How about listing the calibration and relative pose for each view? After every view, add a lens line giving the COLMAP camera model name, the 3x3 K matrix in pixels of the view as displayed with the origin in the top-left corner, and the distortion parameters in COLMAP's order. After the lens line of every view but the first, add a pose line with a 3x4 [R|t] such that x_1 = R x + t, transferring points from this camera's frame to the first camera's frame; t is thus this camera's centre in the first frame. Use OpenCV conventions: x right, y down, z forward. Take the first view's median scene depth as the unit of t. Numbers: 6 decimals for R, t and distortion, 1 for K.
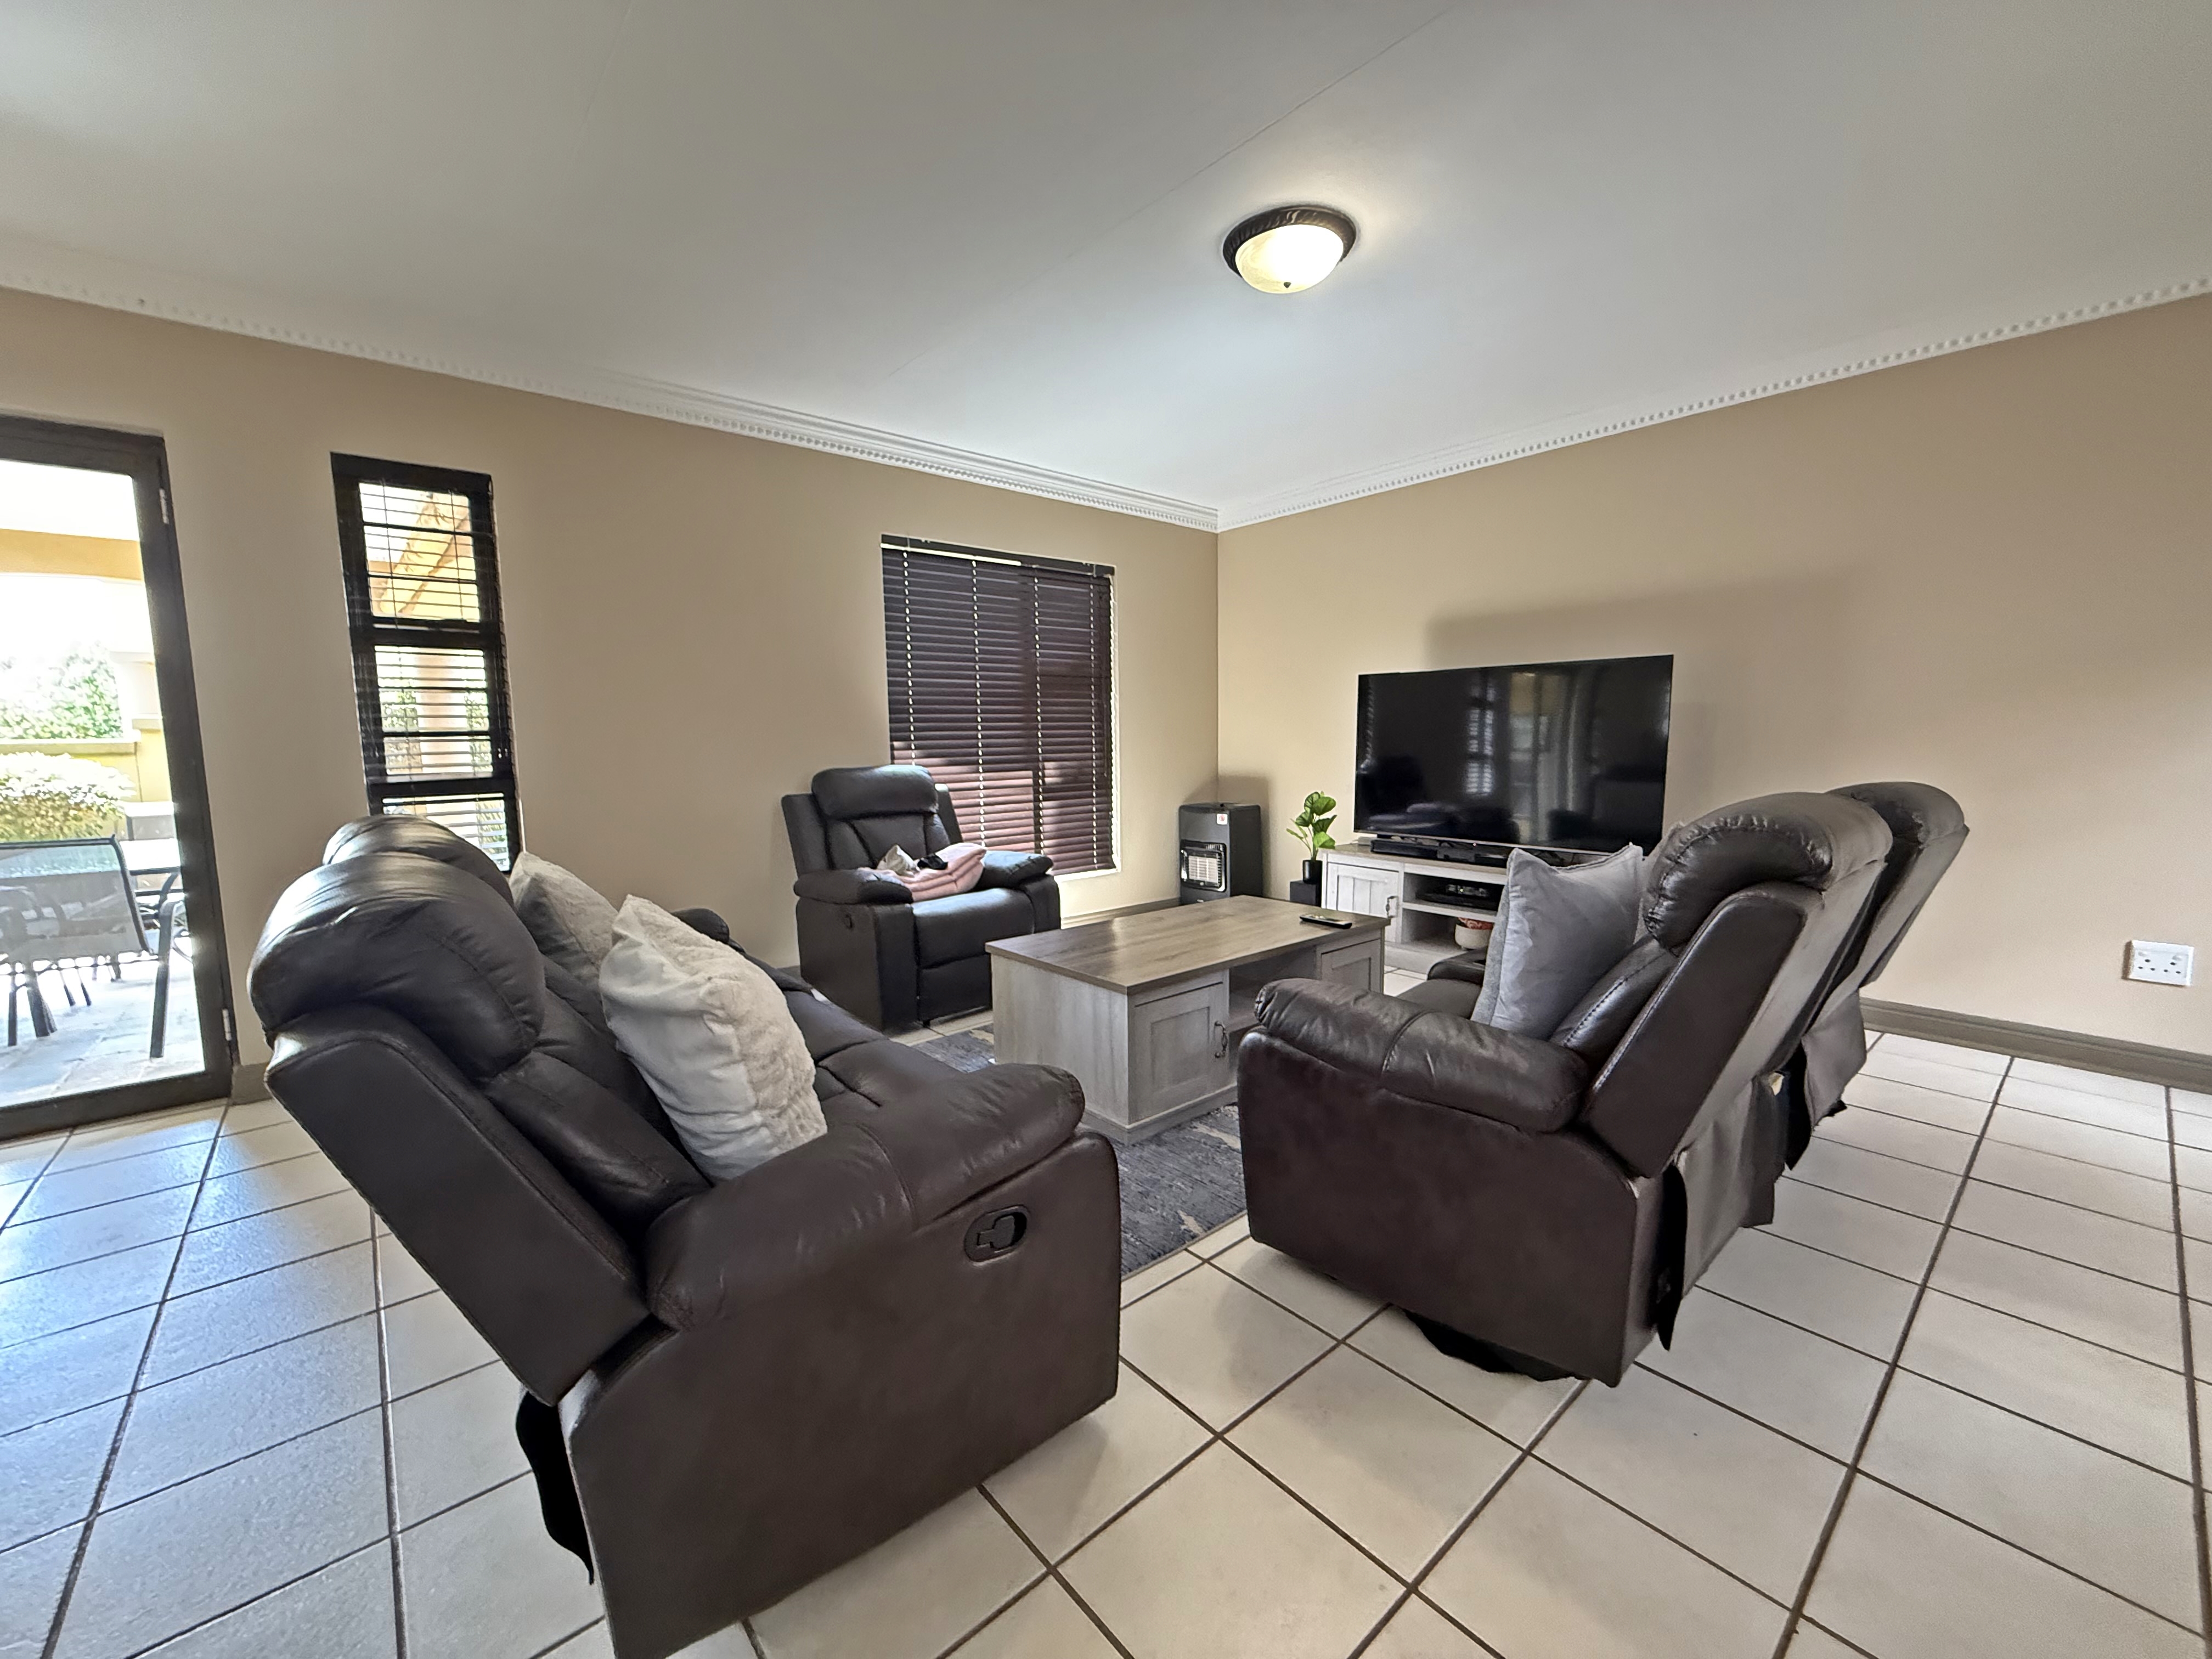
lens RADIAL K [[884.0, 0, 1102.1], [0, 884.0, 824.2], [0, 0, 1]] dist [0.002175, -0.000154]
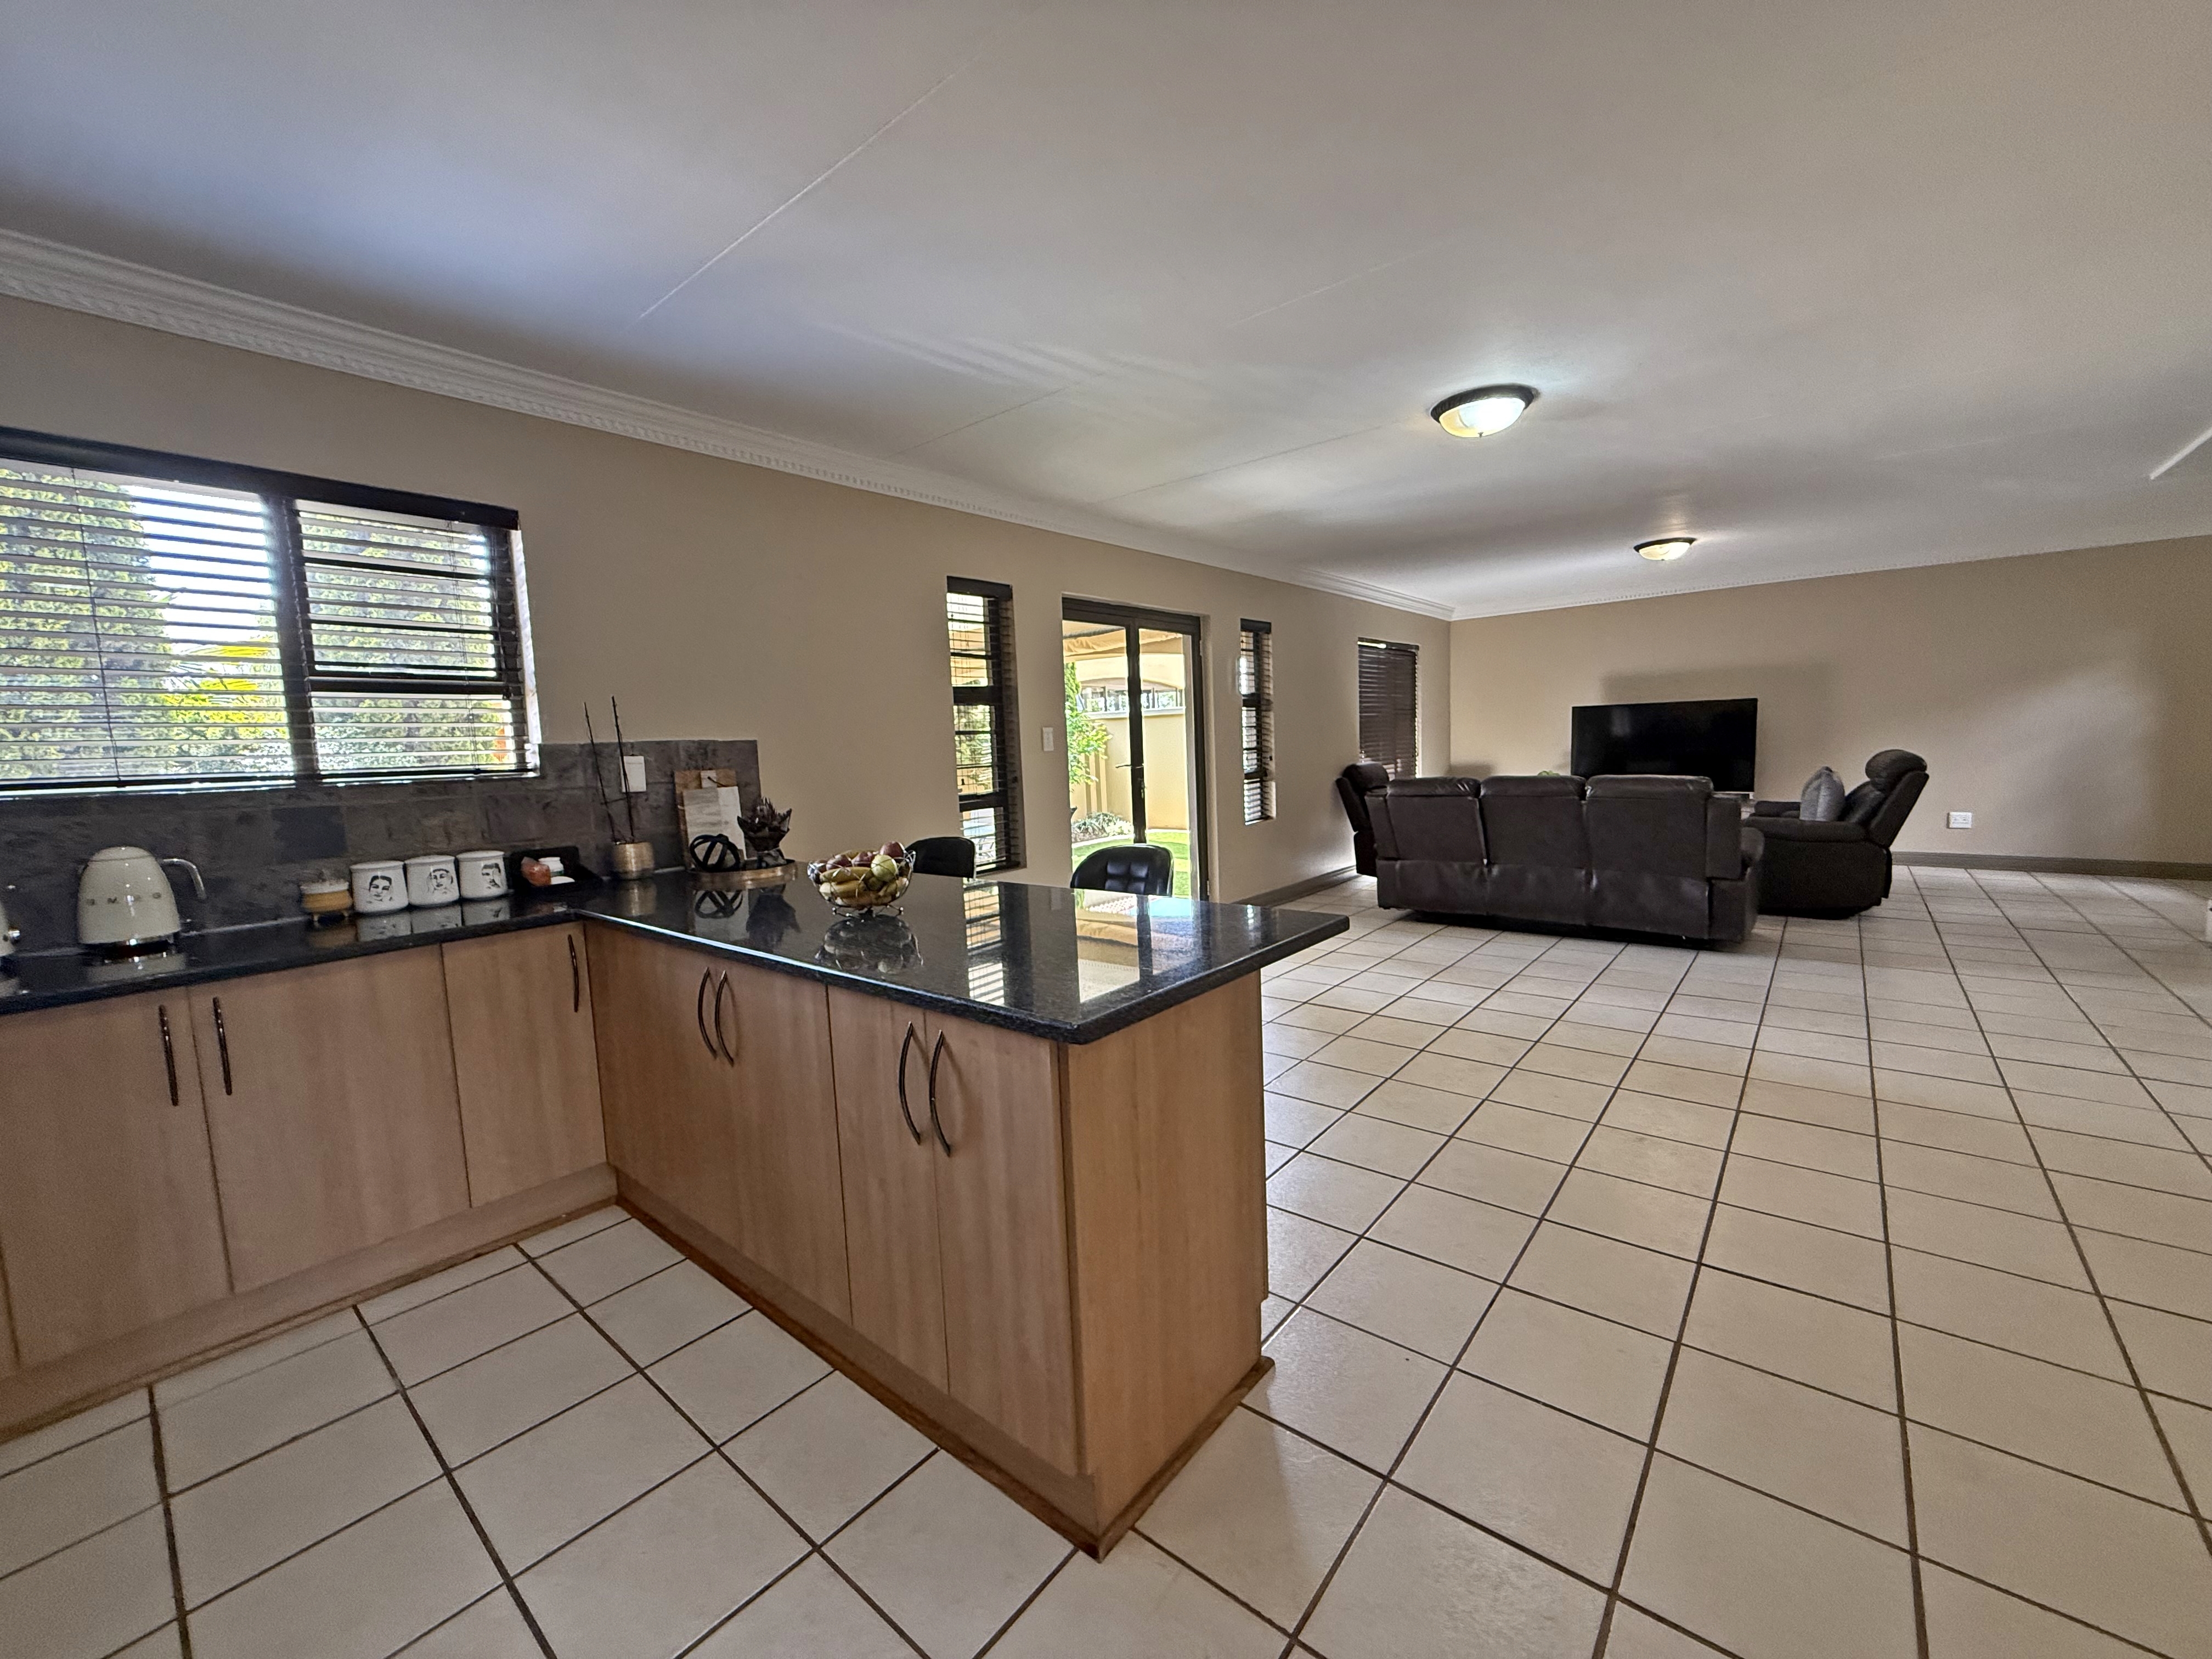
lens RADIAL K [[884.0, 0, 1116.2], [0, 884.0, 813.1], [0, 0, 1]] dist [0.002175, -0.000154]
pose [[0.983908, -0.039103, 0.174345, -1.203649], [0.042942, 0.998910, -0.018303, 0.058625], [-0.173439, 0.025495, 0.984515, -0.805456]]
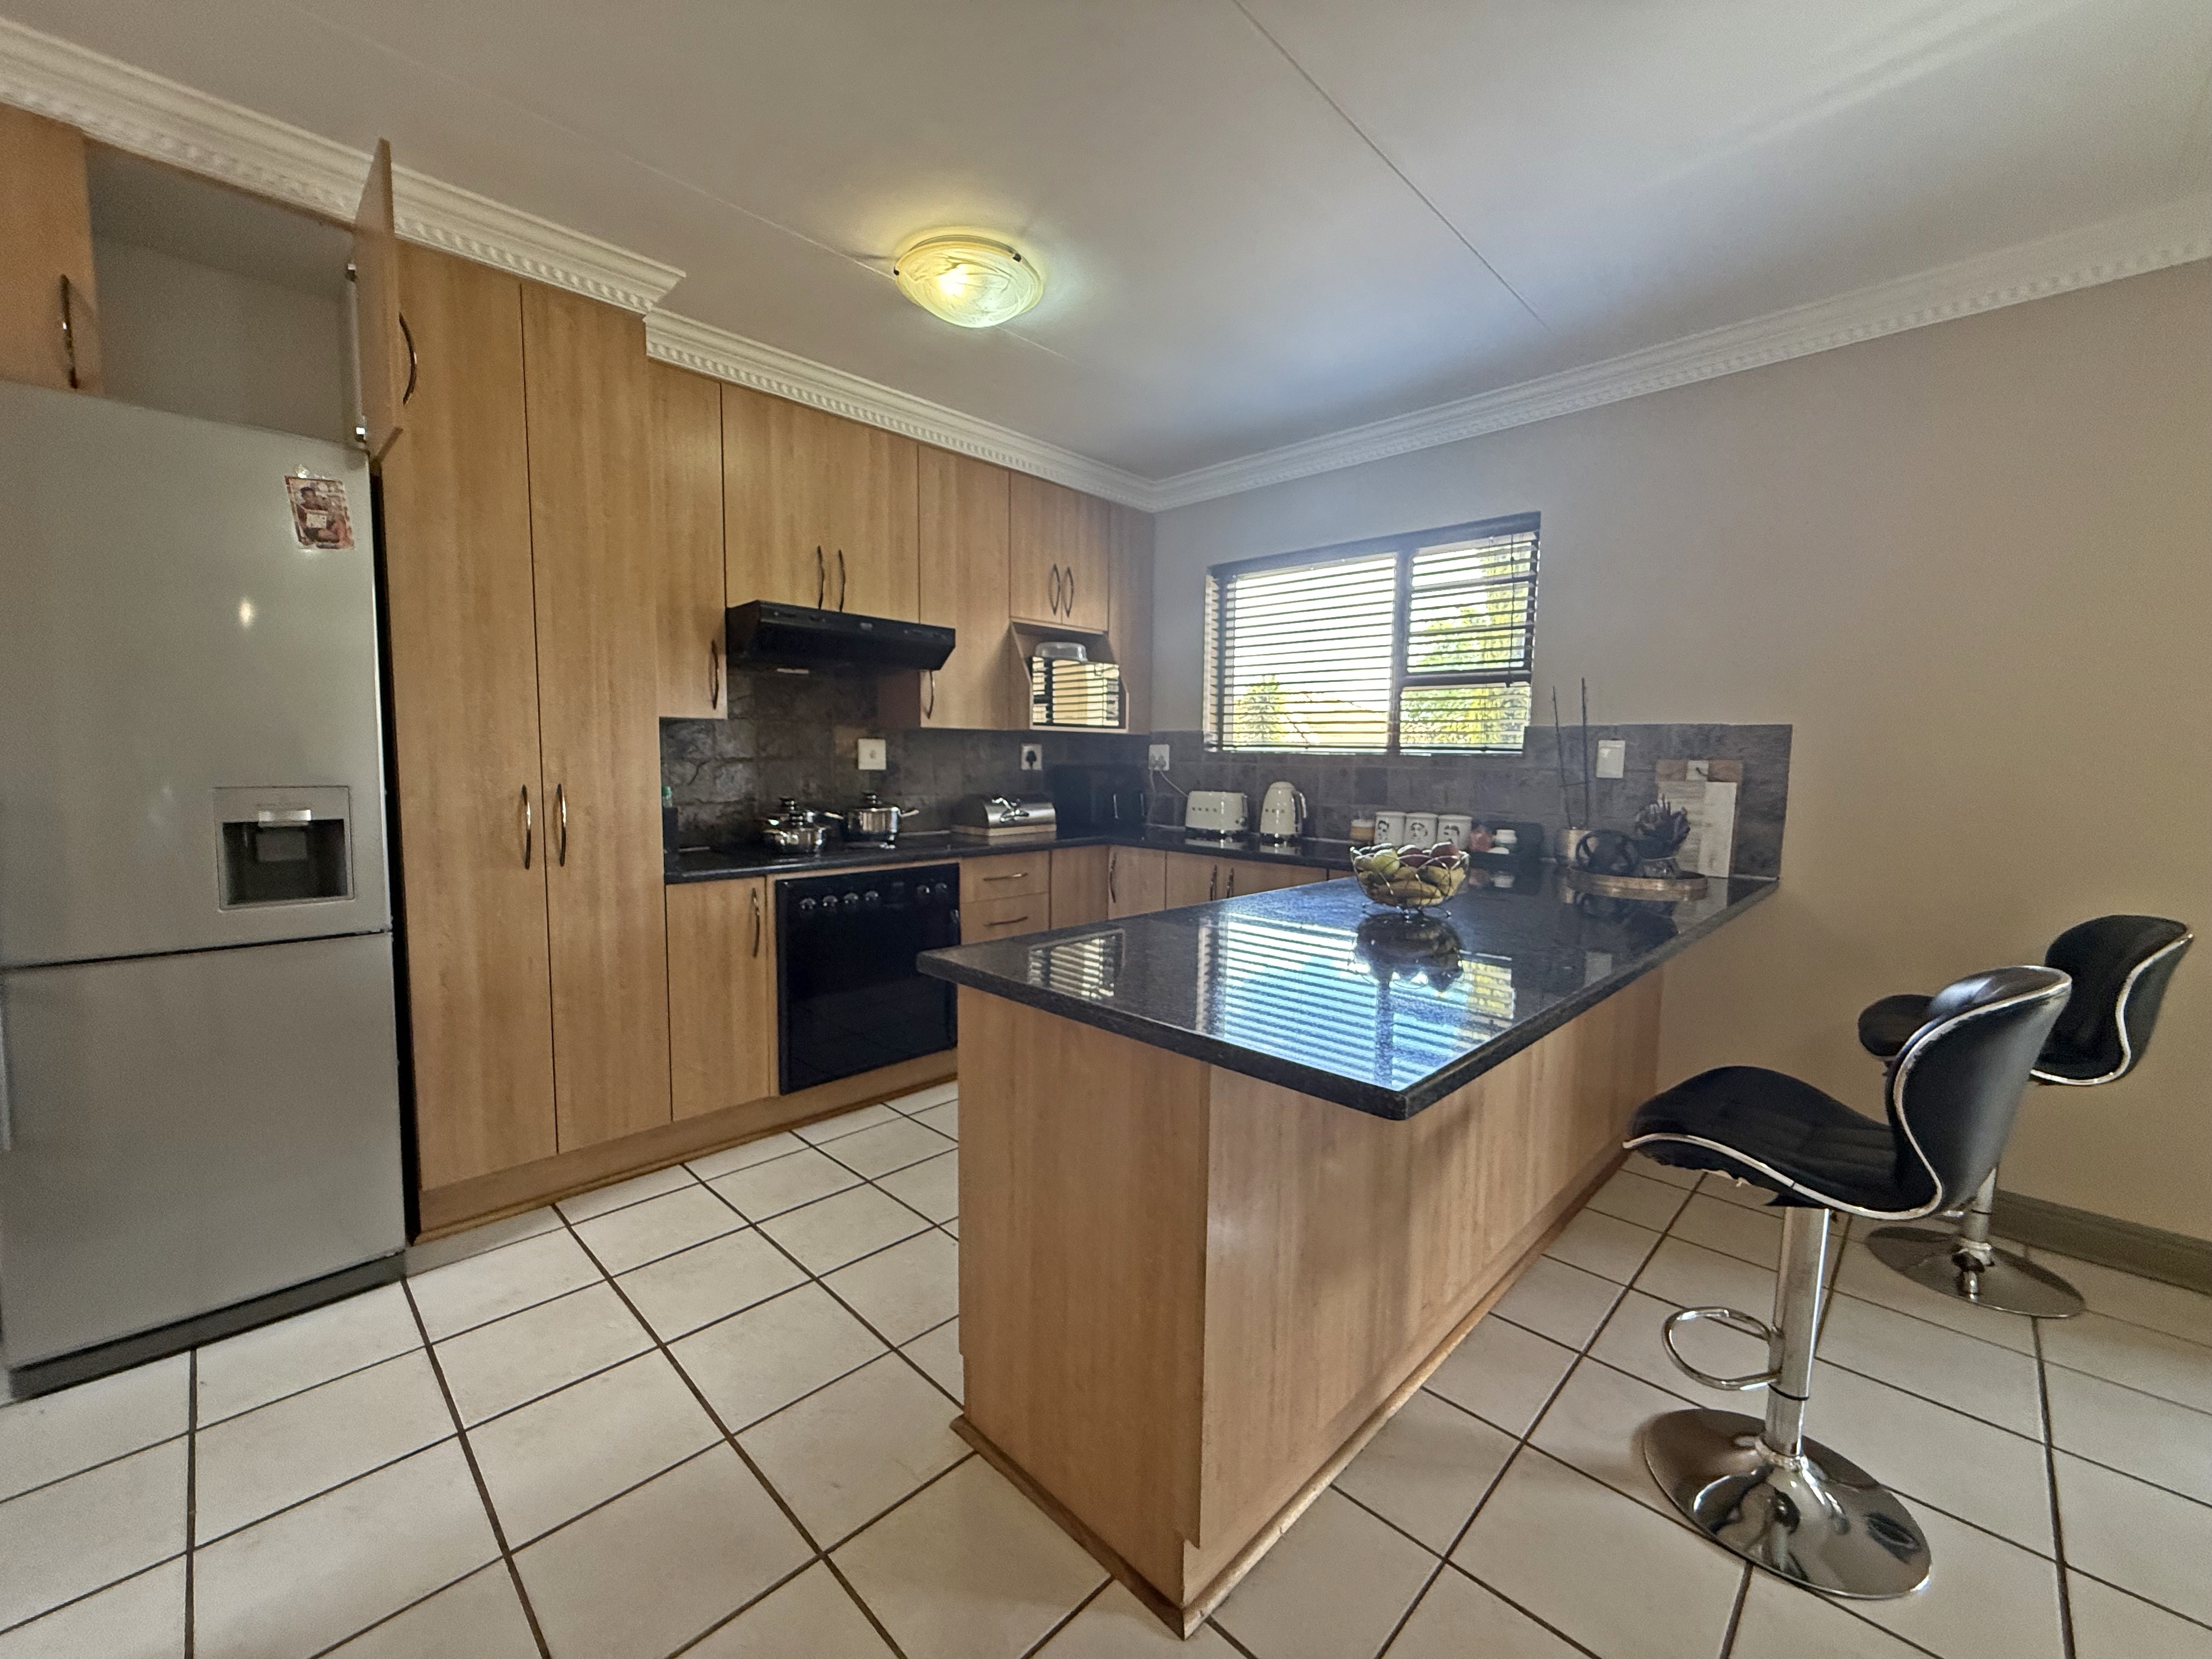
lens RADIAL K [[884.0, 0, 1089.8], [0, 884.0, 825.0], [0, 0, 1]] dist [0.002175, -0.000154]
pose [[0.073567, 0.093091, -0.992936, -0.754226], [-0.112182, 0.990087, 0.084512, 0.030947], [0.990961, 0.105172, 0.083281, -0.433056]]
